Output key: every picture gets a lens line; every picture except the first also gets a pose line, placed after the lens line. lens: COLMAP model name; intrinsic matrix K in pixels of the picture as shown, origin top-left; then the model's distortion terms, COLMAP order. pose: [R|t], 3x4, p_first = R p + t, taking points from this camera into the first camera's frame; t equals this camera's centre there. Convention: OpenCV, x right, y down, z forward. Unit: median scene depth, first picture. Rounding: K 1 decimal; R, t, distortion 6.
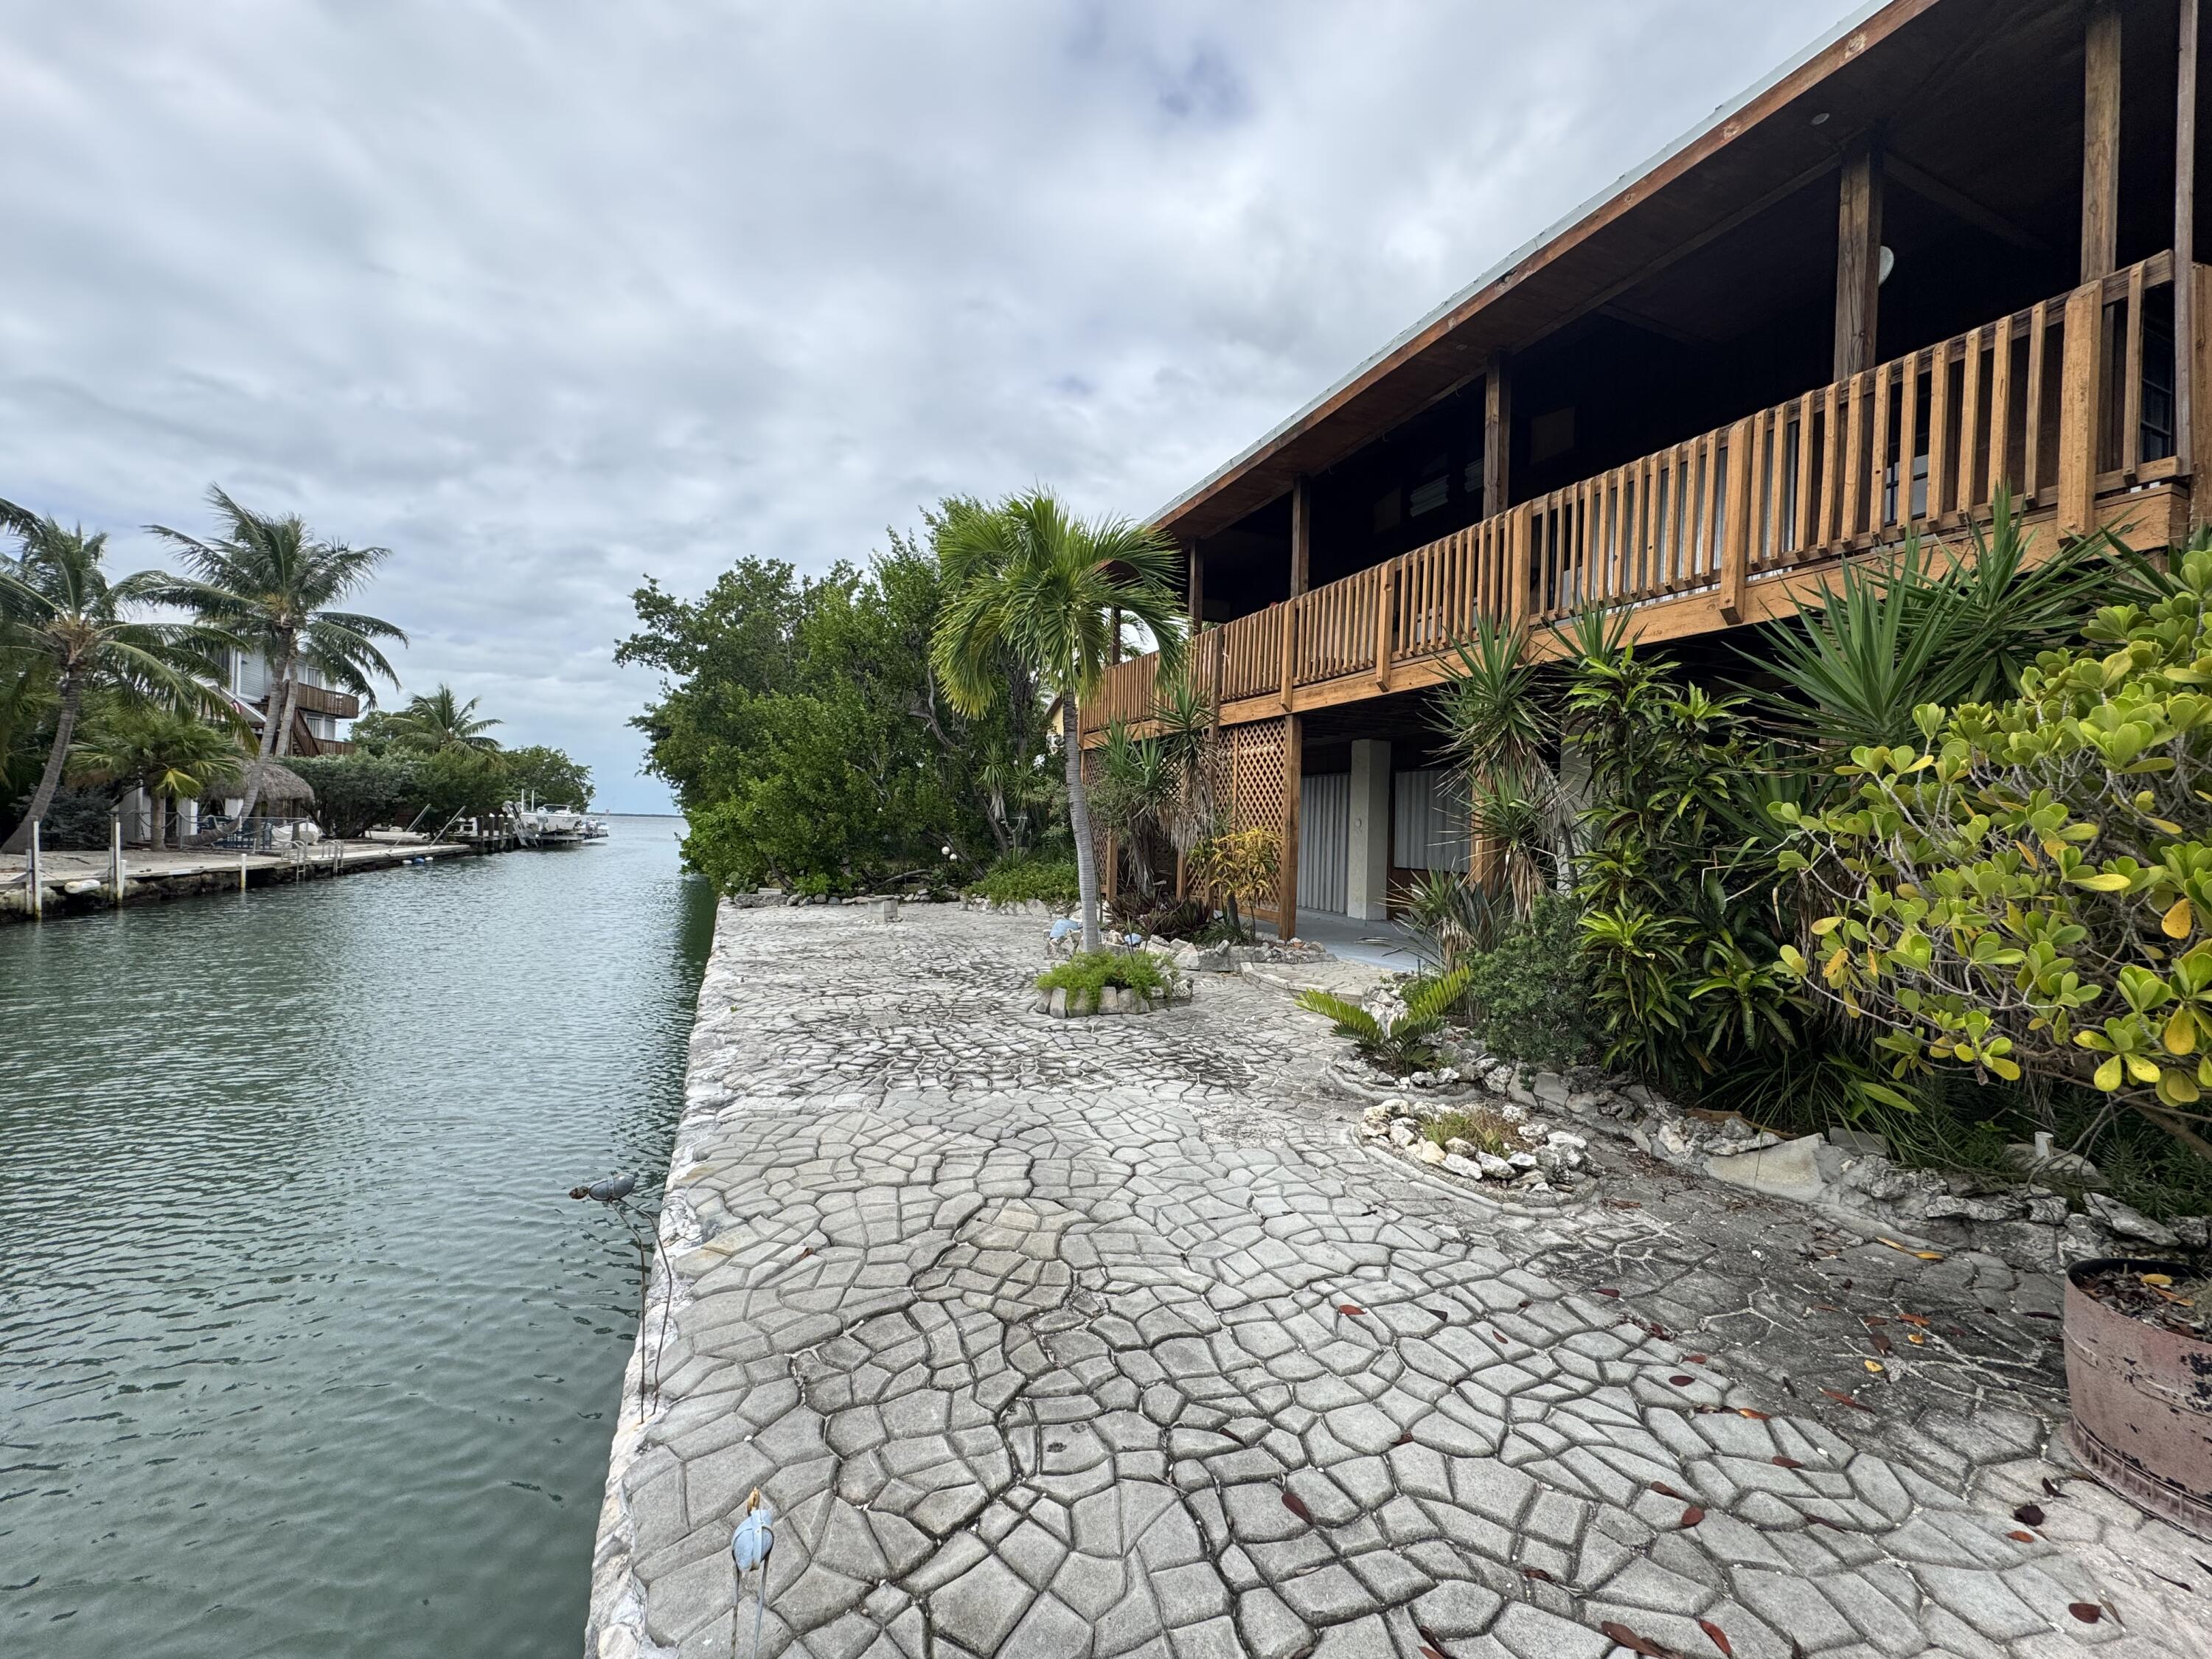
lens RADIAL K [[876.9, 0, 1110.2], [0, 876.9, 844.9], [0, 0, 1]] dist [-0.003154, 0.000657]
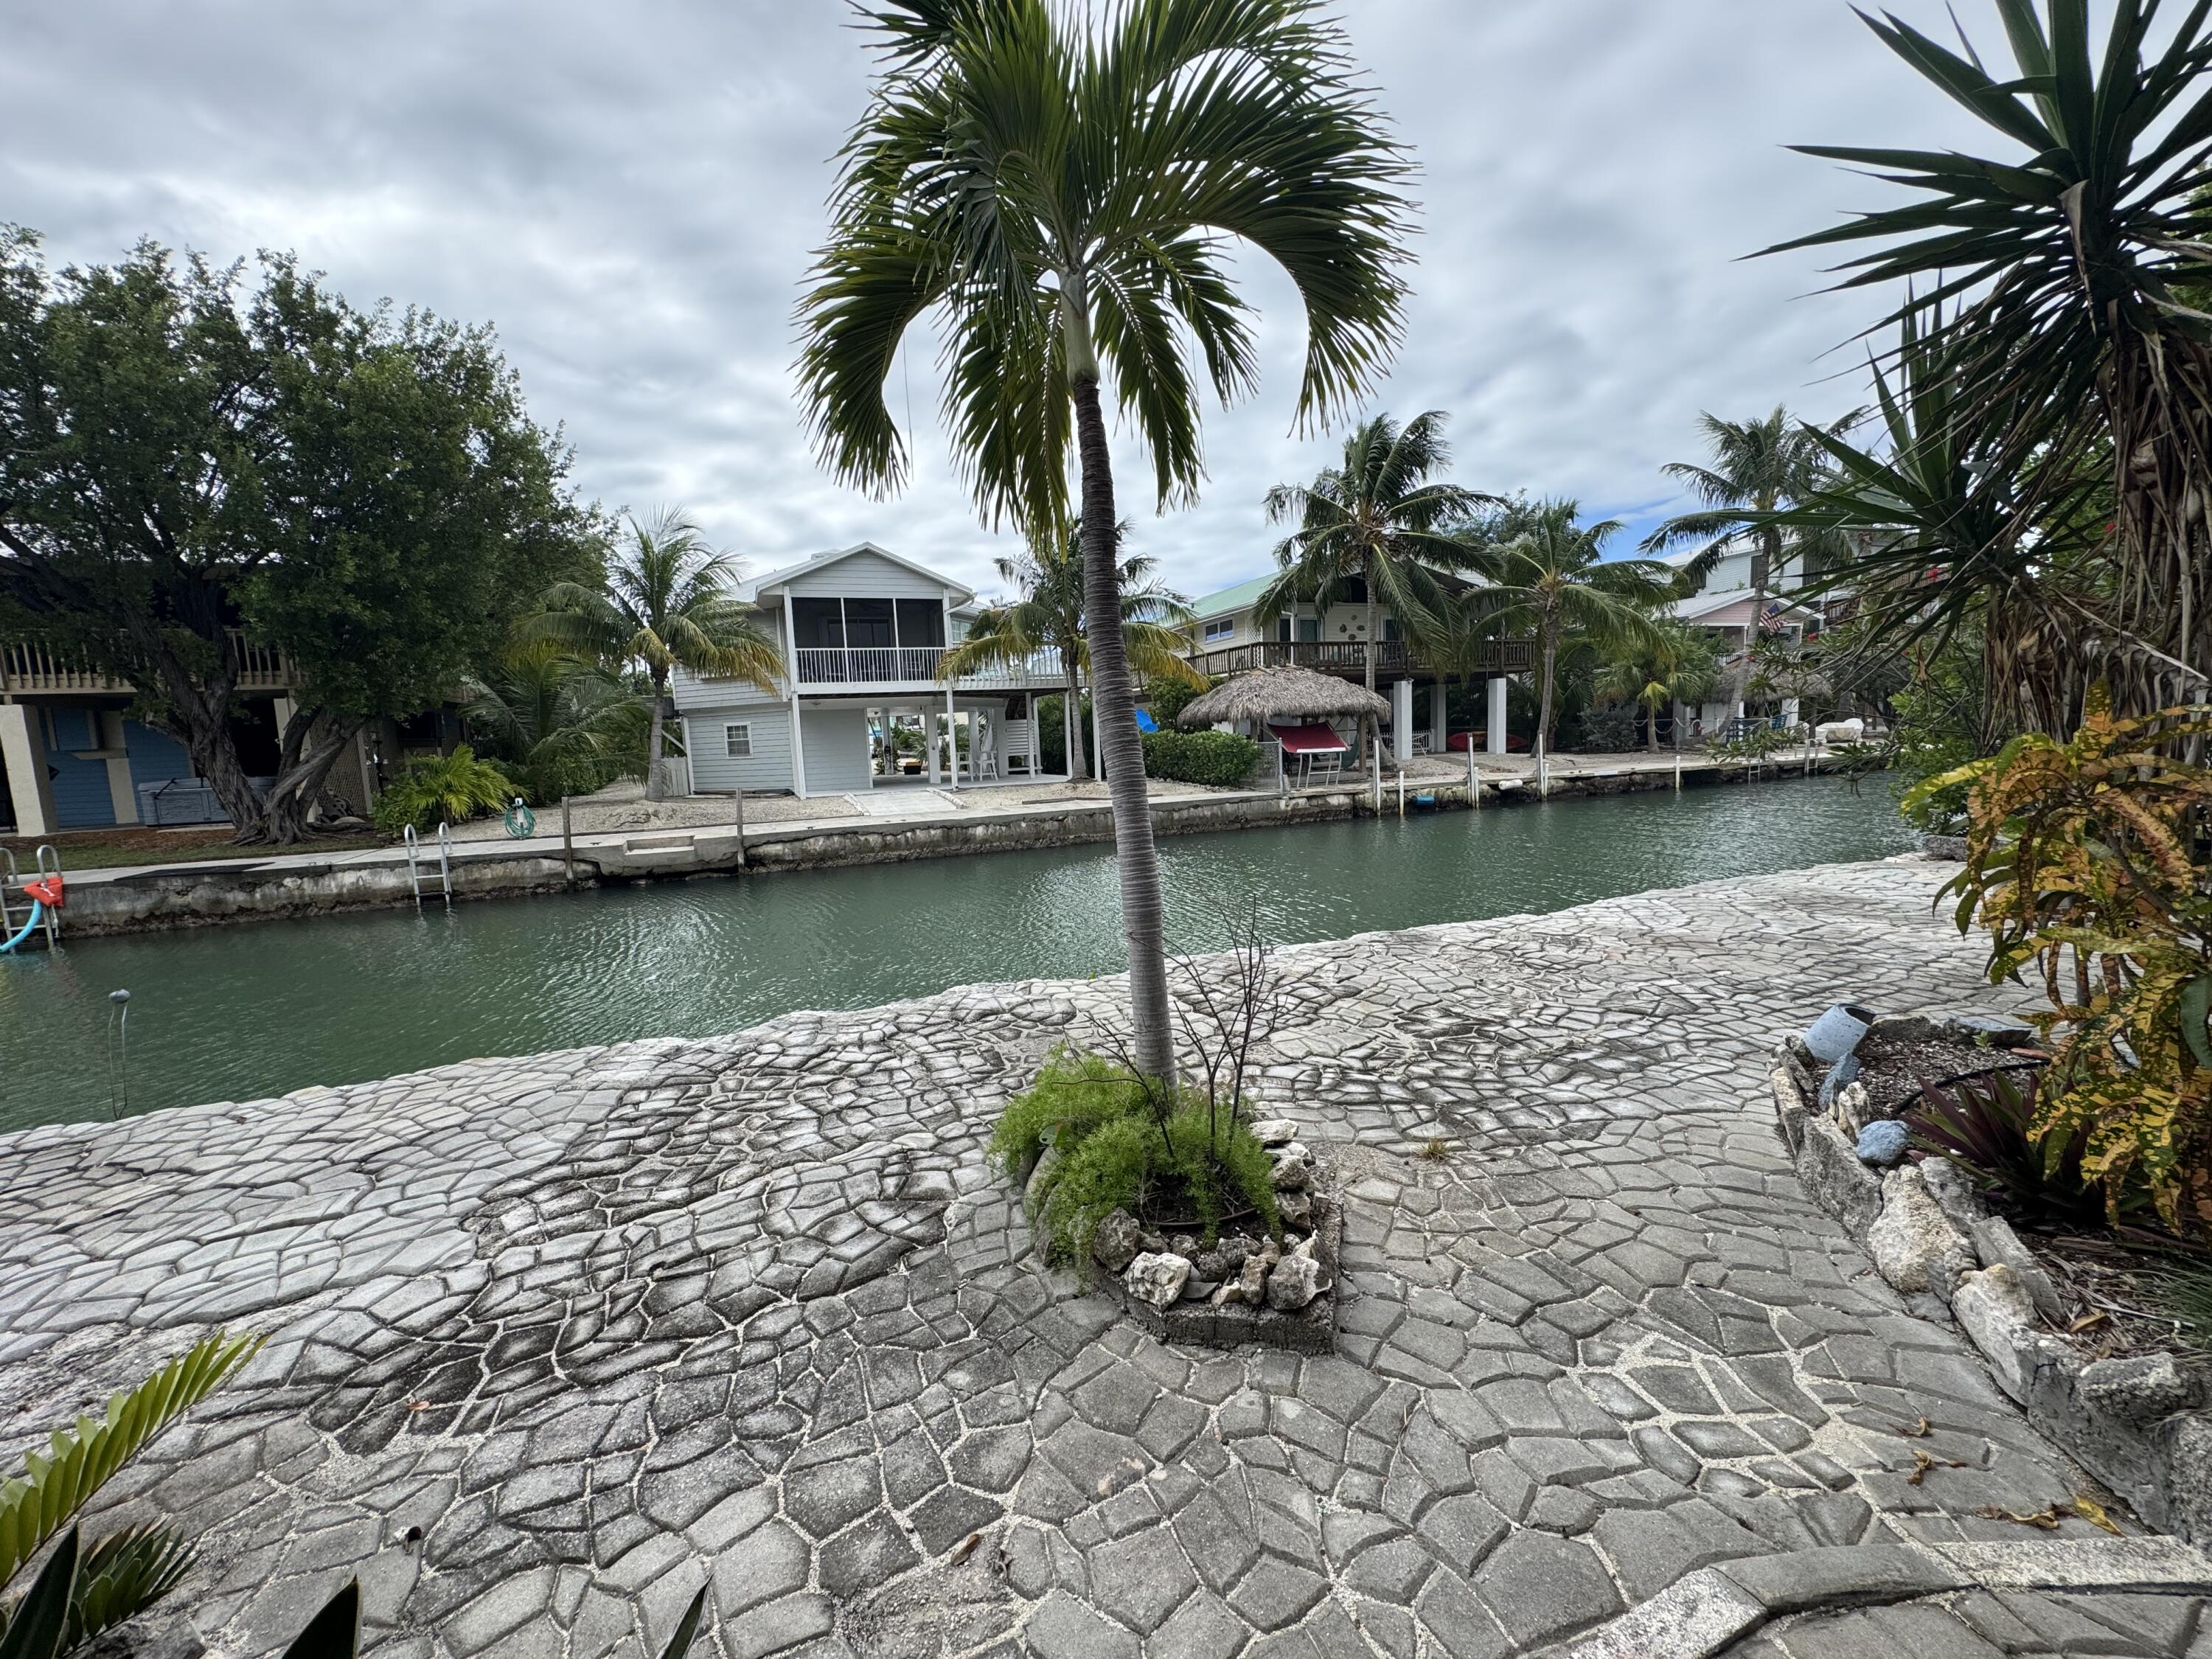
lens RADIAL K [[876.9, 0, 1107.2], [0, 876.9, 835.2], [0, 0, 1]] dist [-0.003154, 0.000657]
pose [[-0.025899, 0.091671, -0.995453, 0.178175], [0.022564, 0.995586, 0.091096, -0.011704], [0.999410, -0.020102, -0.027853, 0.461670]]
